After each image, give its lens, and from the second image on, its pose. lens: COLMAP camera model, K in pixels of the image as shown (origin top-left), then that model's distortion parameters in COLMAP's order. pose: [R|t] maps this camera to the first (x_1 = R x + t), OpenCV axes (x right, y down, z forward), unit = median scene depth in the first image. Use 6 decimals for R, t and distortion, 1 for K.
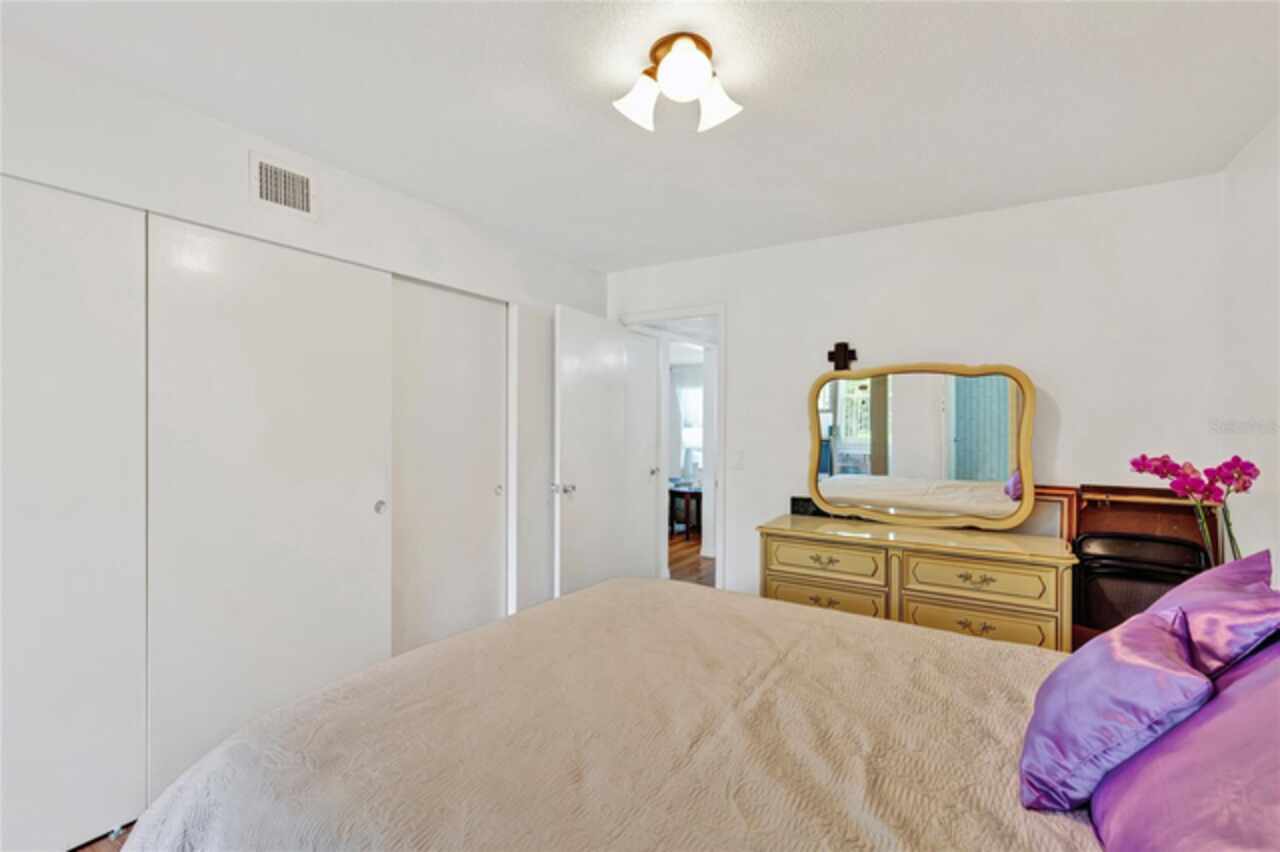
lens RADIAL K [[582.7, 0, 637.4], [0, 582.7, 426.5], [0, 0, 1]] dist [0.007384, 0.000549]
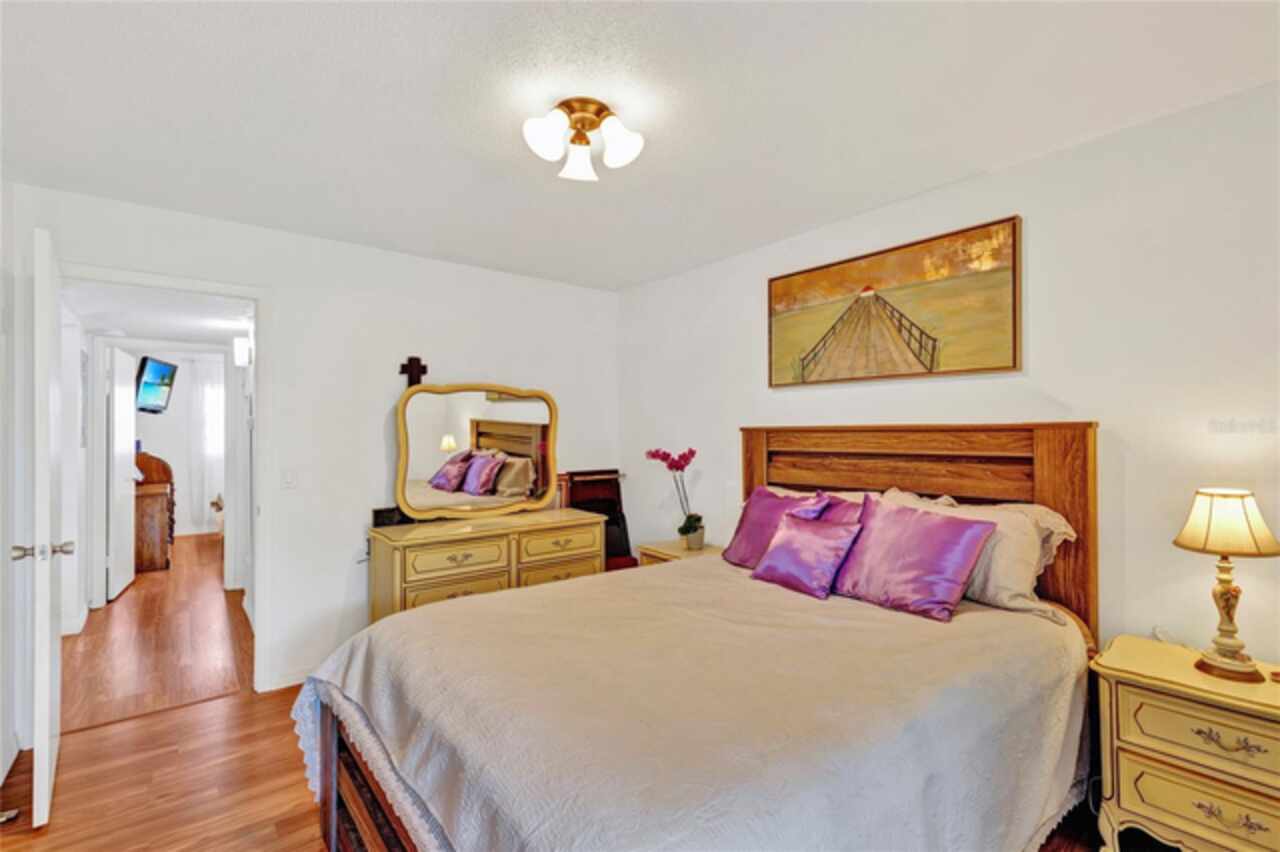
lens RADIAL K [[582.7, 0, 638.0], [0, 582.7, 422.1], [0, 0, 1]] dist [0.007384, 0.000549]
pose [[0.336611, 0.004522, 0.941633, -0.607576], [0.007802, 0.999941, -0.007591, -0.017068], [-0.941611, 0.009901, 0.336556, 0.306760]]
